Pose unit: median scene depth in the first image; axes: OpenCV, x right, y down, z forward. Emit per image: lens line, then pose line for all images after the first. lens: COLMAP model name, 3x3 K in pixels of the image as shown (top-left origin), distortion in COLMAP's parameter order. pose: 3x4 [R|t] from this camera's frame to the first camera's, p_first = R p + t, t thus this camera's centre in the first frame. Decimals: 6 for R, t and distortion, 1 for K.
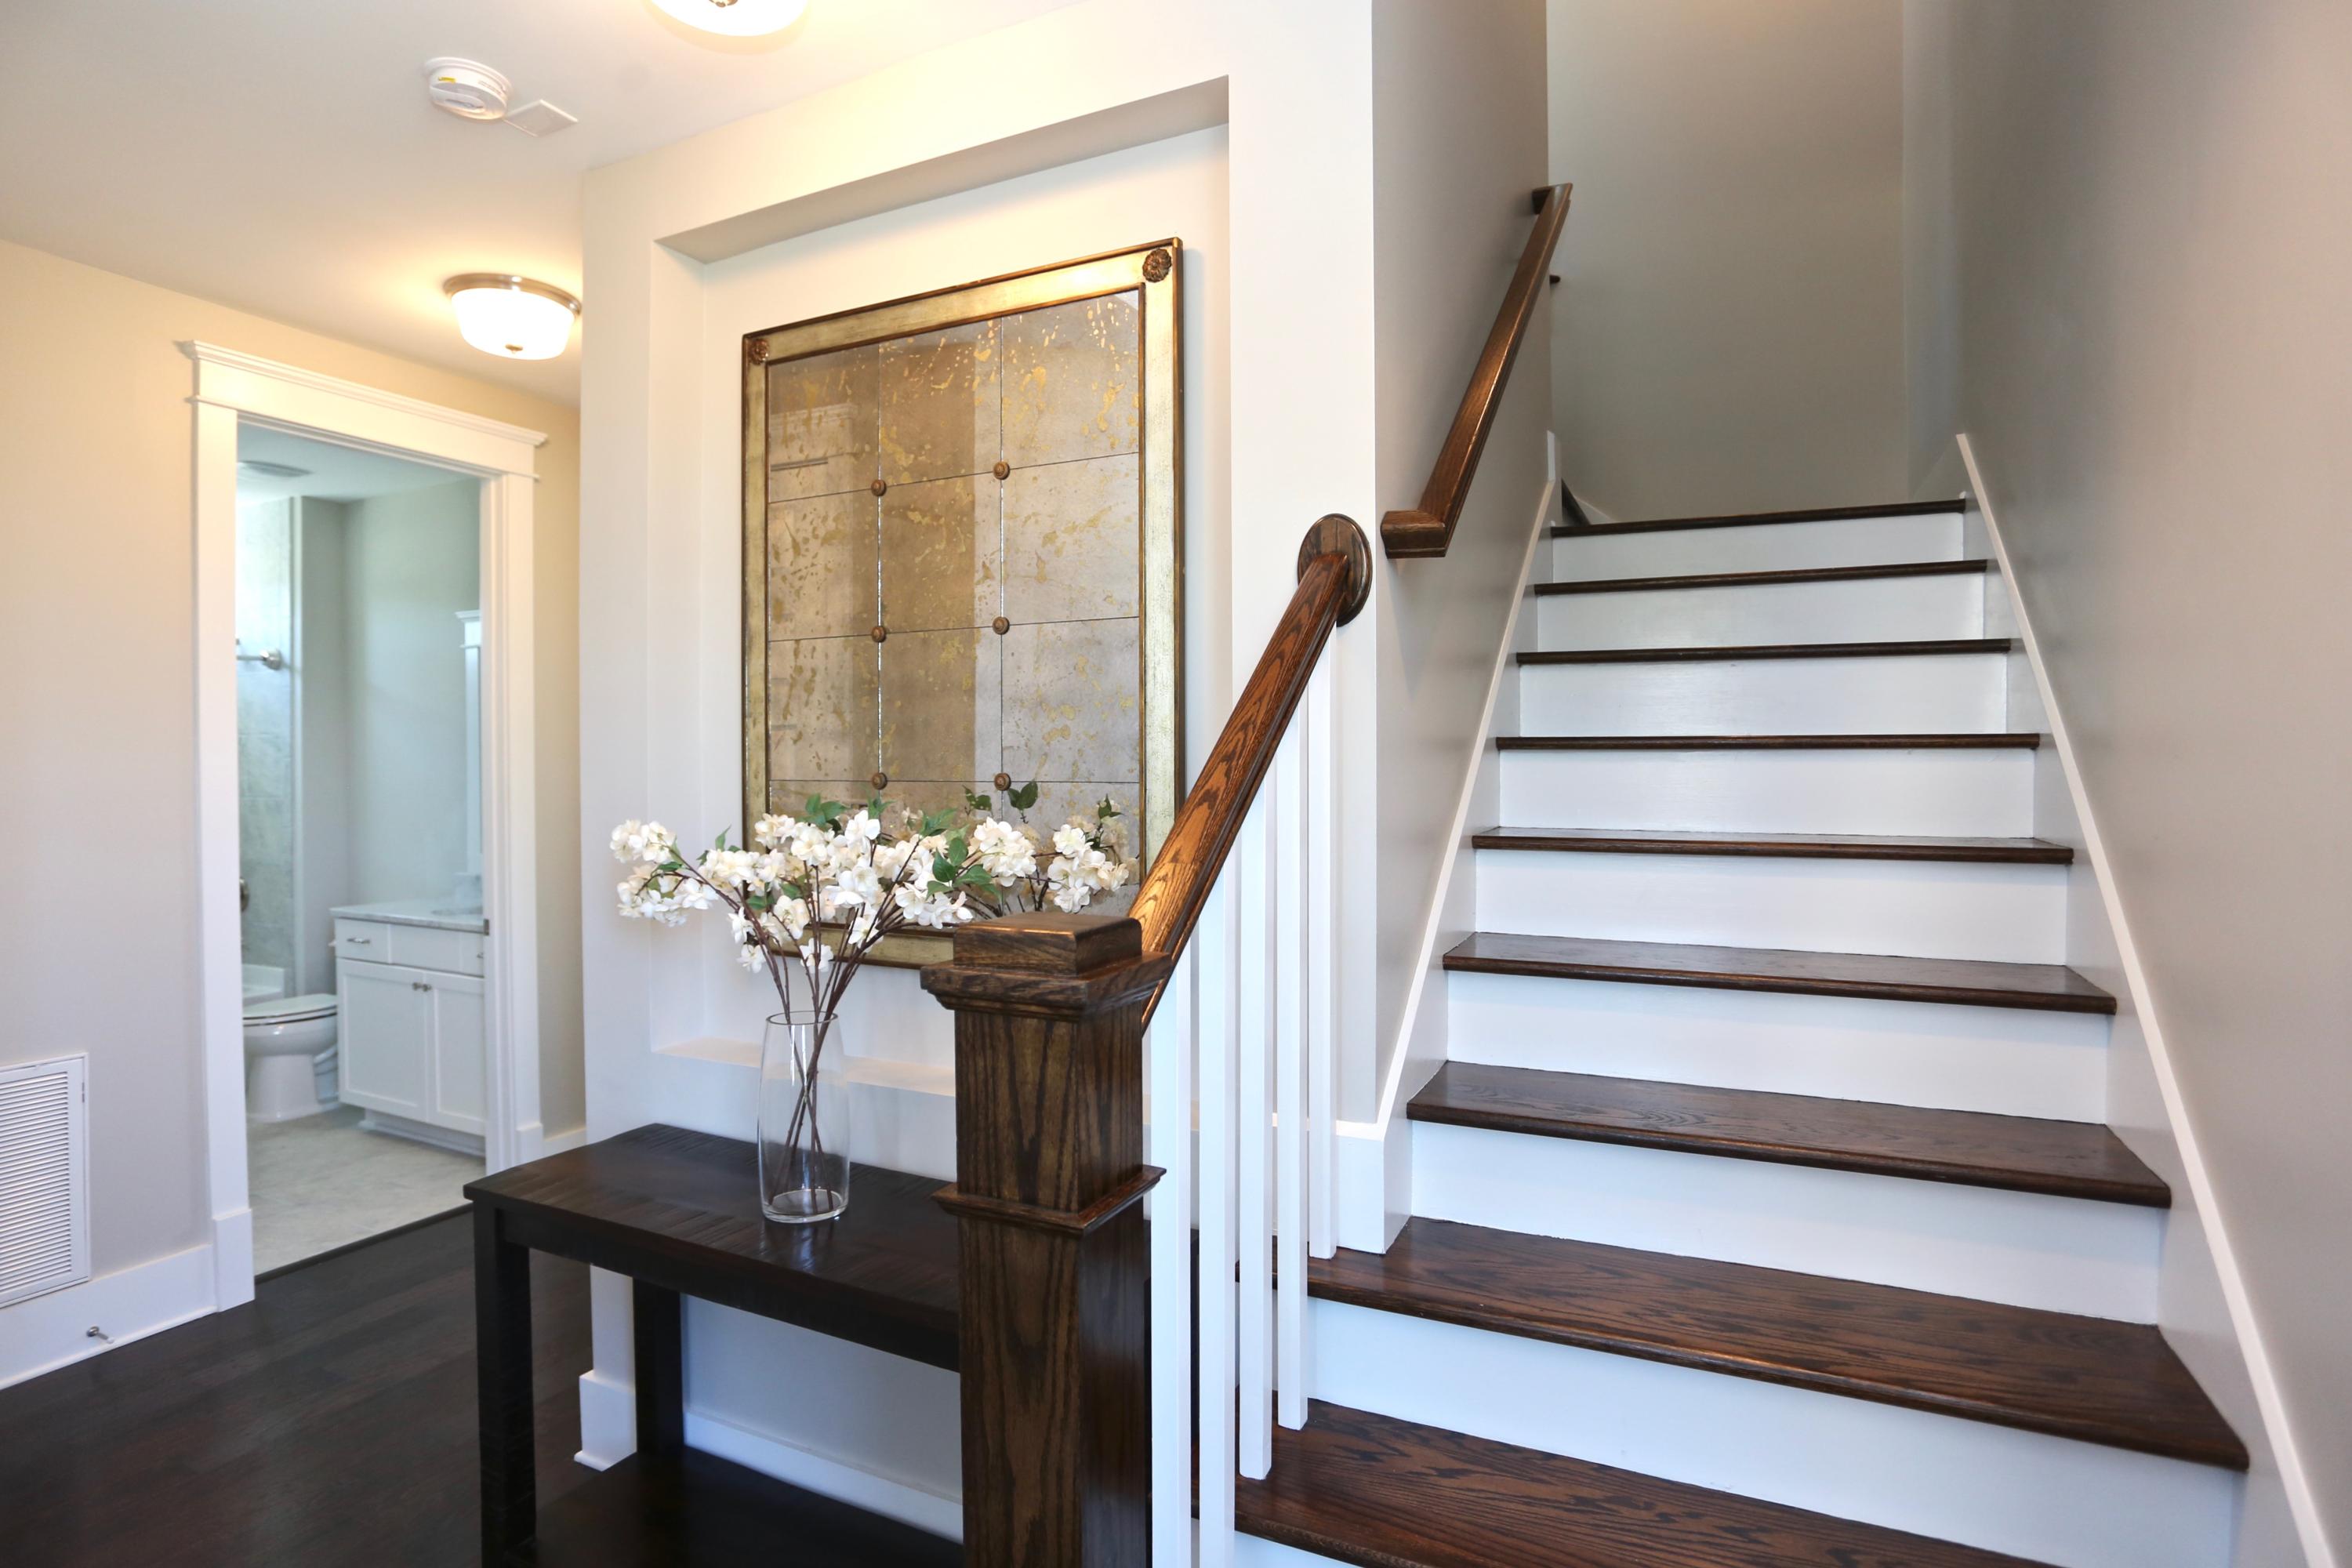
lens RADIAL K [[1156.0, 0, 1157.9], [0, 1156.0, 782.1], [0, 0, 1]] dist [-0.068912, 0.031437]
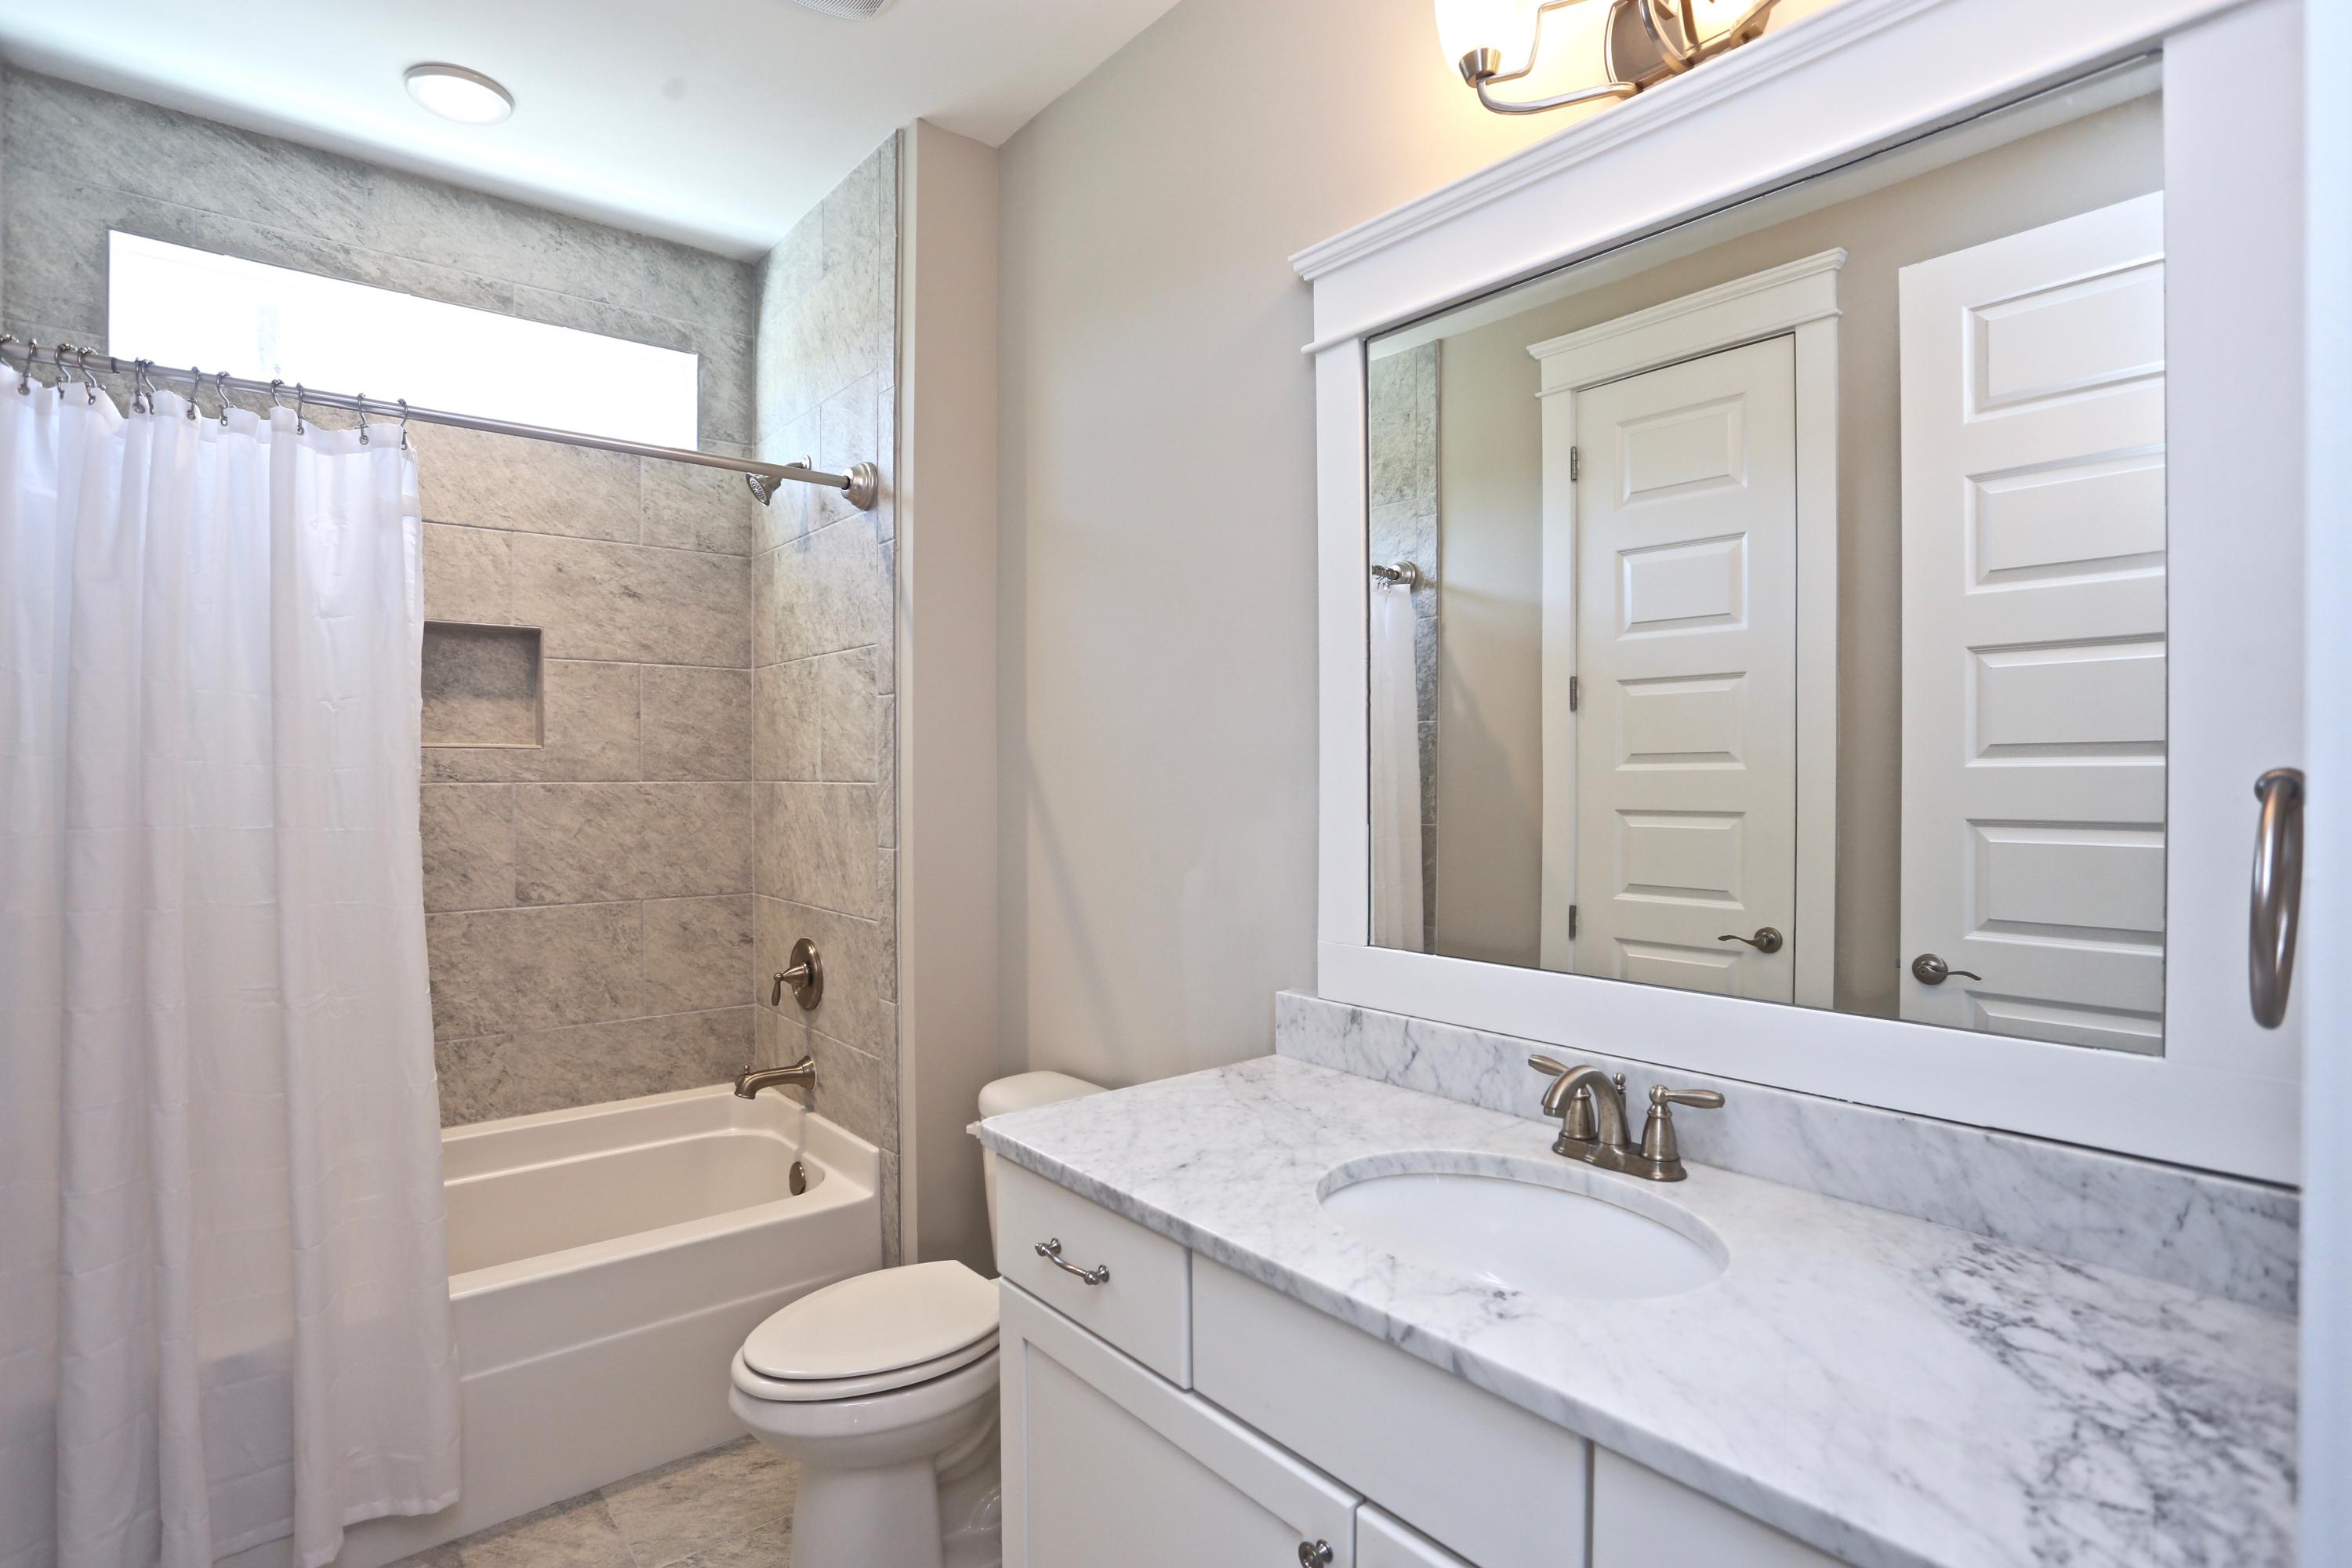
lens RADIAL K [[1156.0, 0, 1157.9], [0, 1156.0, 782.1], [0, 0, 1]] dist [-0.068912, 0.031437]
pose [[0.909289, 0.004106, -0.416146, -0.684169], [-0.003206, 0.999991, 0.002862, 0.017491], [0.416154, -0.001268, 0.909293, 0.880882]]
